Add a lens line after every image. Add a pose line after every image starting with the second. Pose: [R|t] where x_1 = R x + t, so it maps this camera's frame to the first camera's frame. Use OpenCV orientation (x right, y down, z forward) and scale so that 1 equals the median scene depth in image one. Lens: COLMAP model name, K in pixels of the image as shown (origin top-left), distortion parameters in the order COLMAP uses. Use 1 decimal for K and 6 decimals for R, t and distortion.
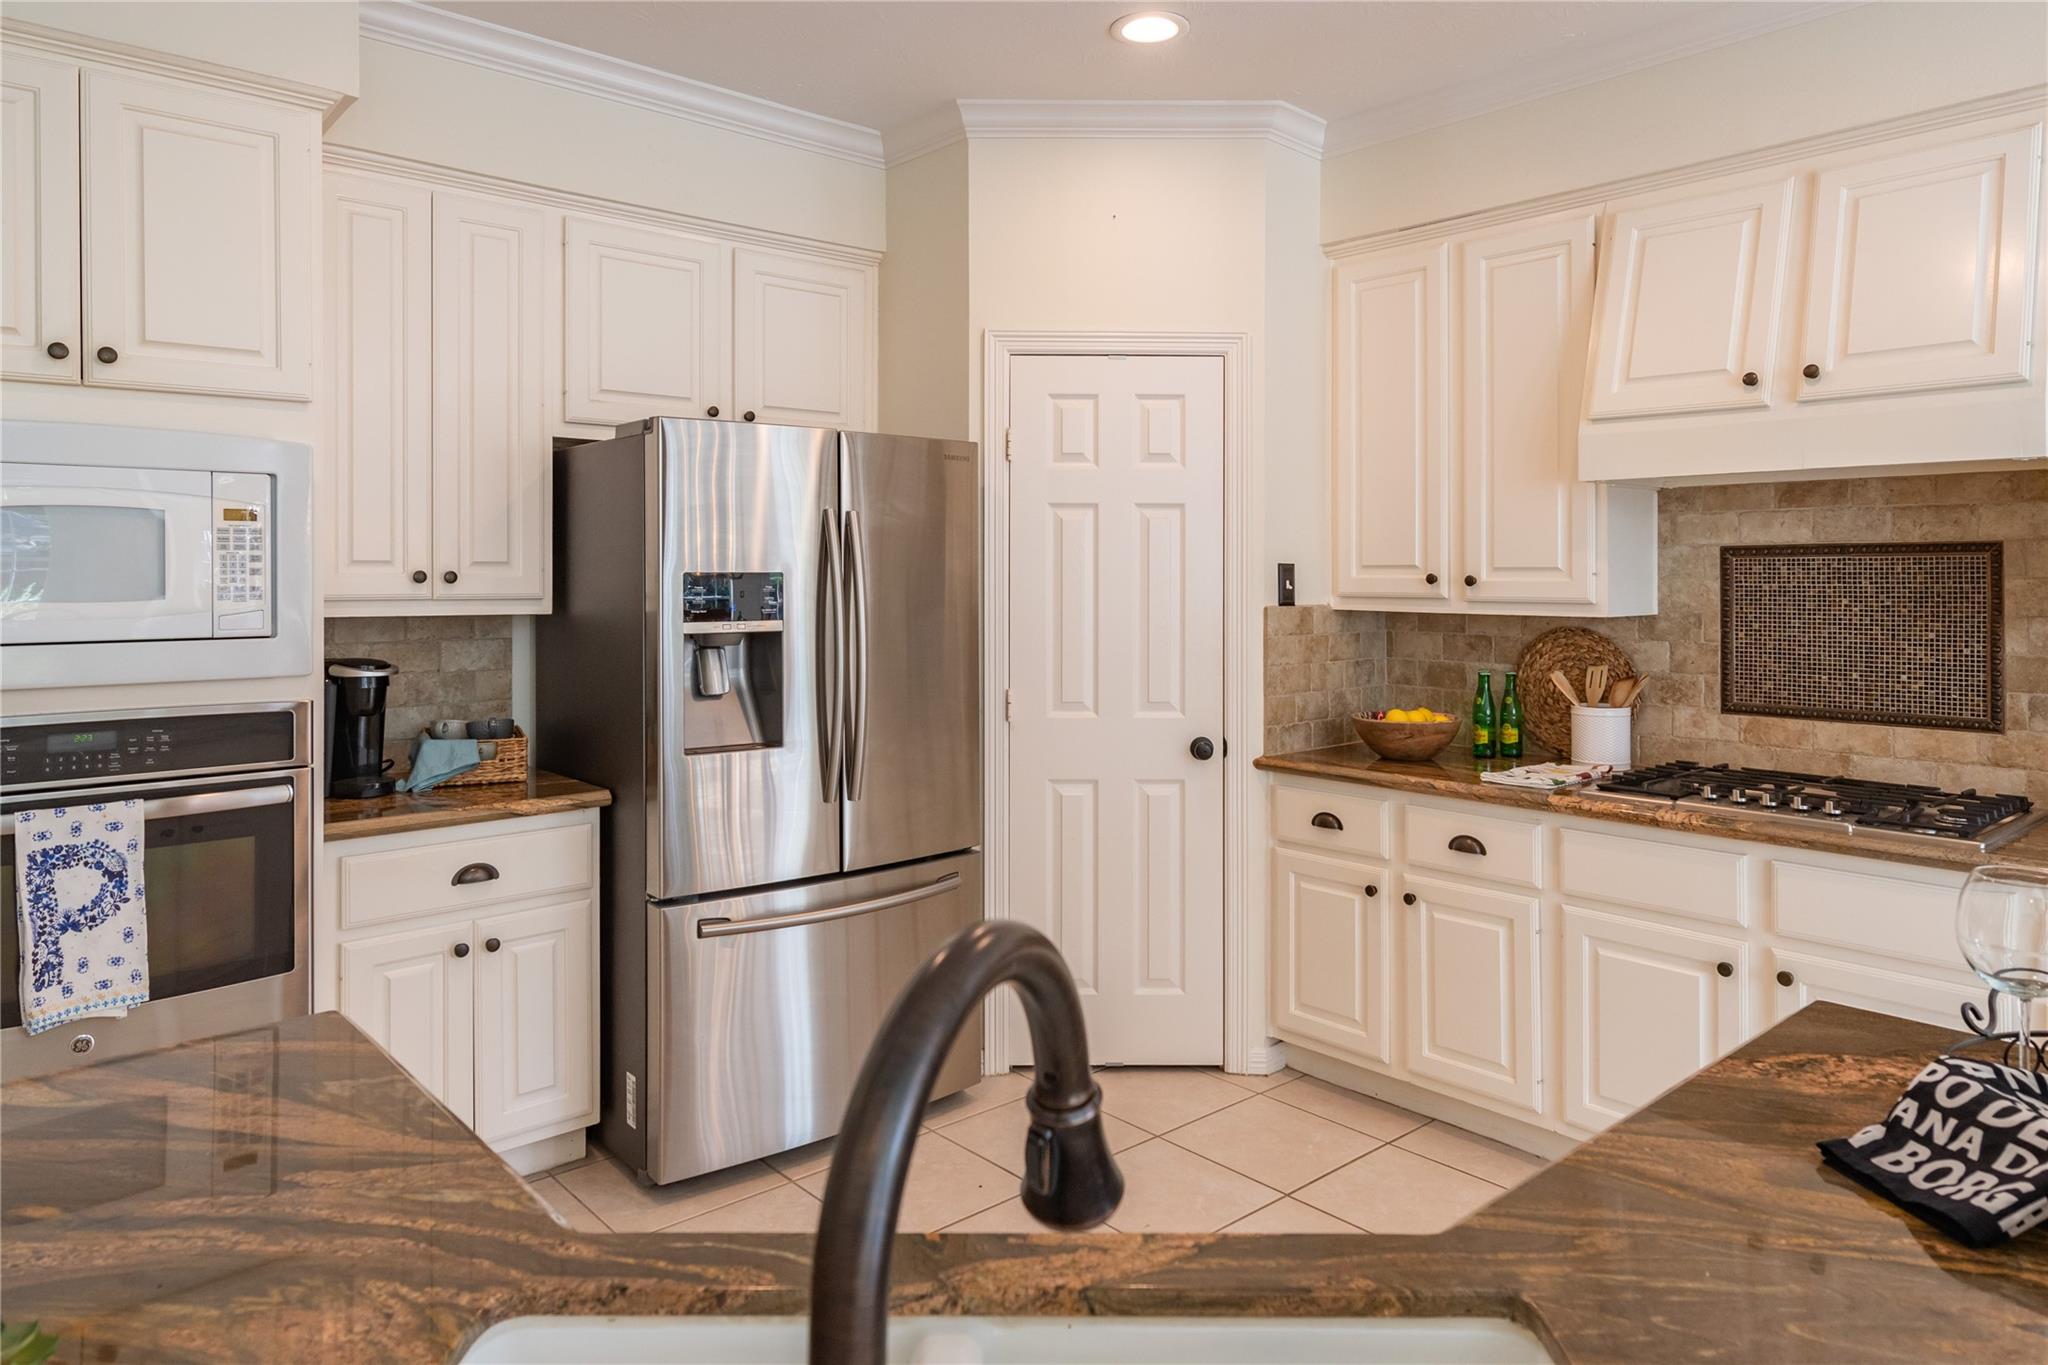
lens RADIAL K [[1289.5, 0, 1037.6], [0, 1289.5, 572.4], [0, 0, 1]] dist [0.012991, -0.001561]
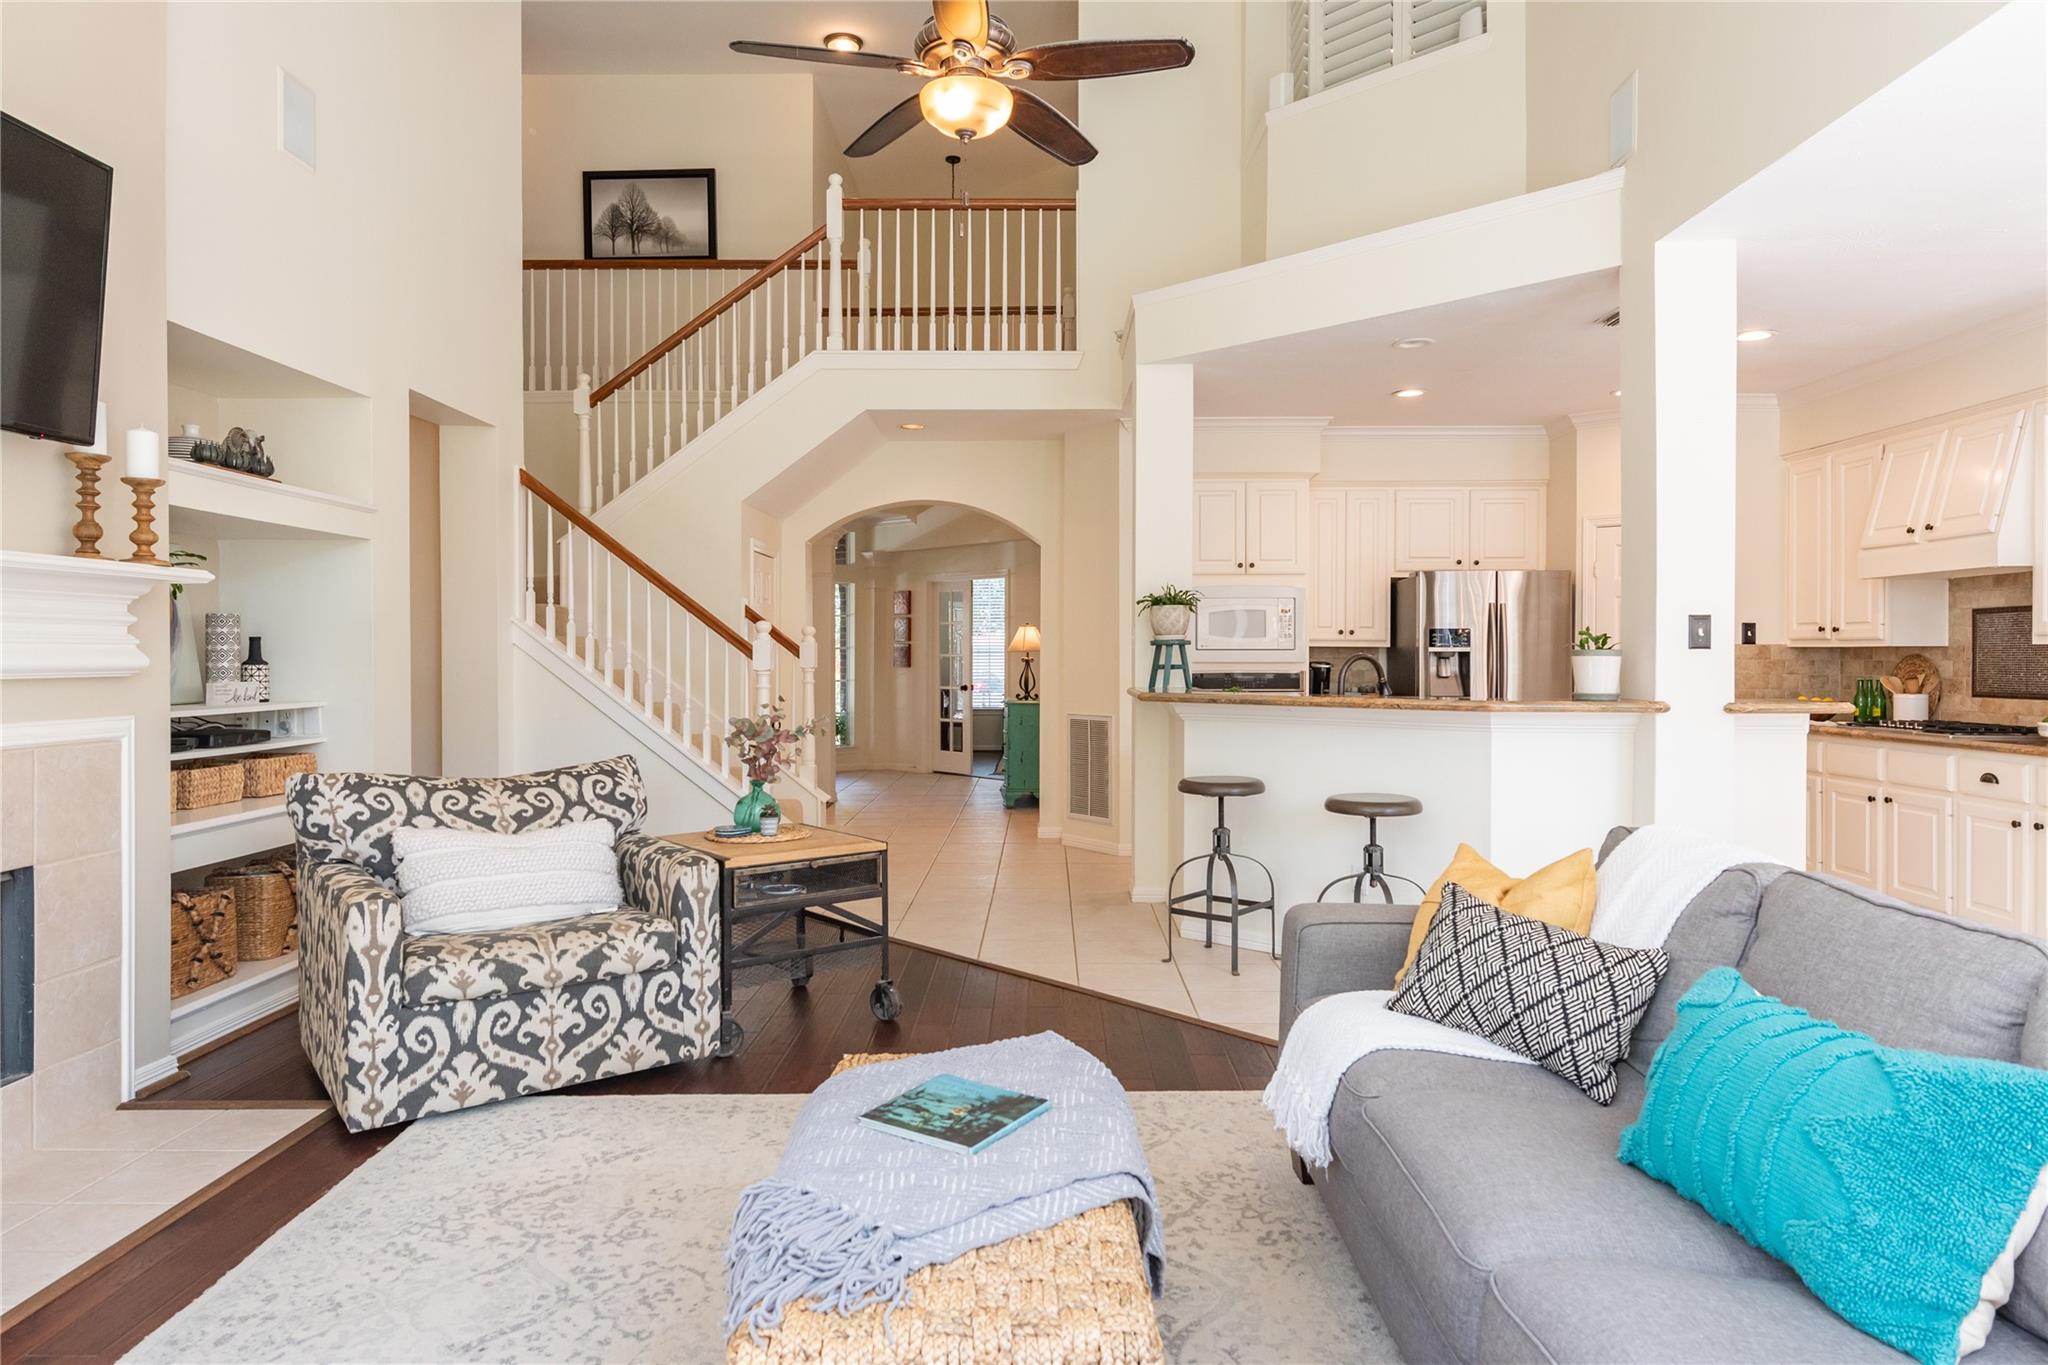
lens RADIAL K [[1244.0, 0, 1026.2], [0, 1244.0, 656.8], [0, 0, 1]] dist [0.017779, -0.000456]
pose [[0.736322, 0.001861, -0.676629, 0.818218], [-0.001299, 0.999998, 0.001337, 0.053537], [0.676630, -0.000105, 0.736323, -1.397661]]
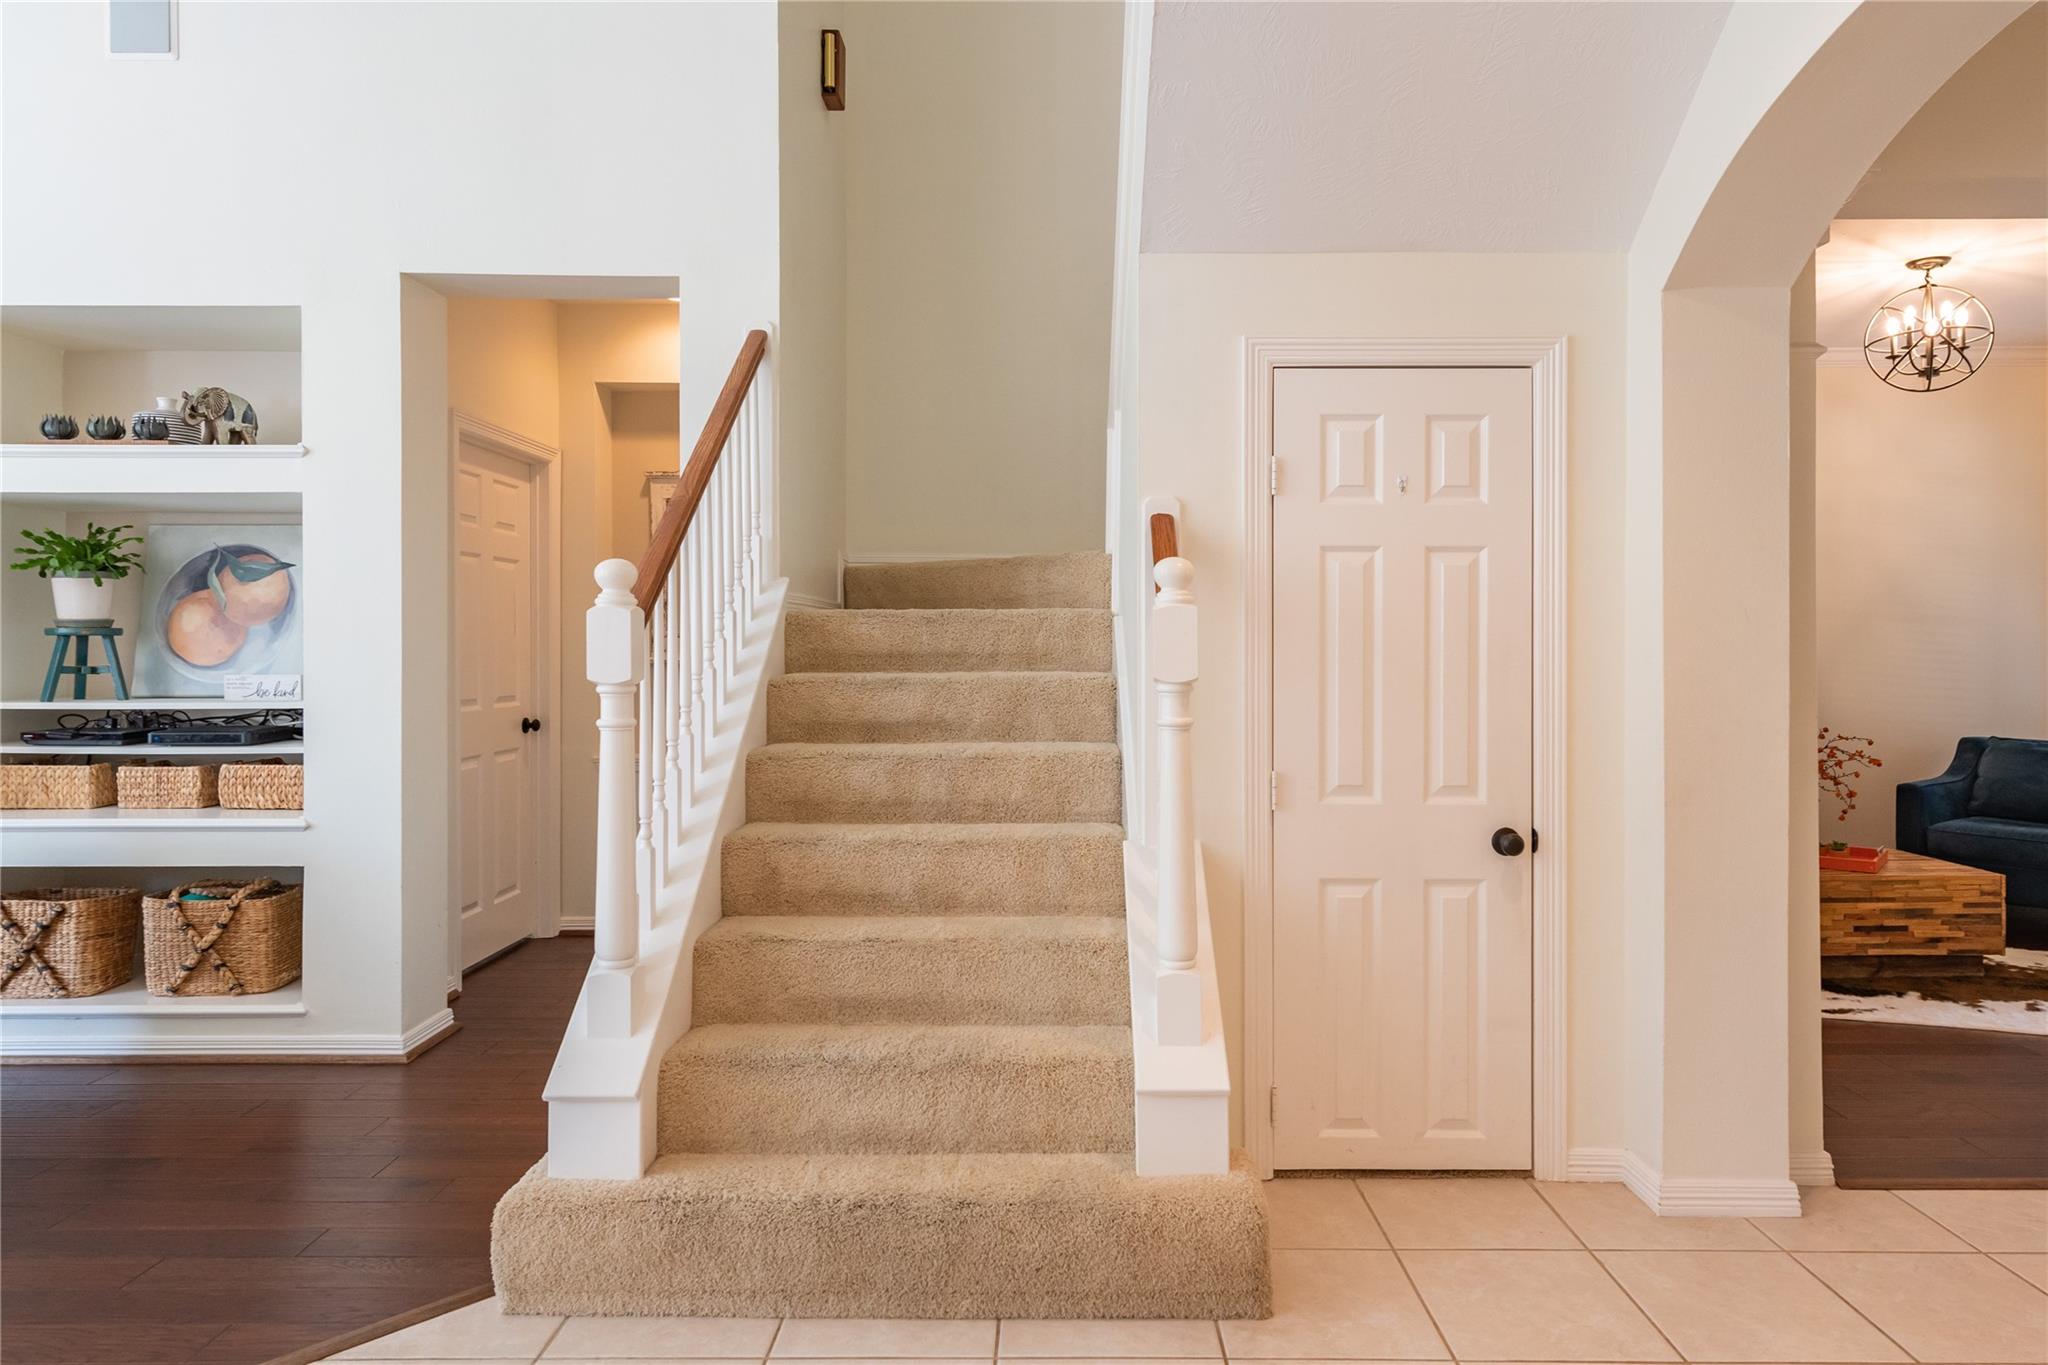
lens RADIAL K [[1240.8, 0, 1033.3], [0, 1240.8, 676.9], [0, 0, 1]] dist [0.019385, -0.001883]
pose [[-0.666748, 0.022464, -0.744944, -0.468091], [0.000505, 0.999559, 0.029690, 0.050592], [0.745283, 0.019420, -0.666466, 0.584279]]
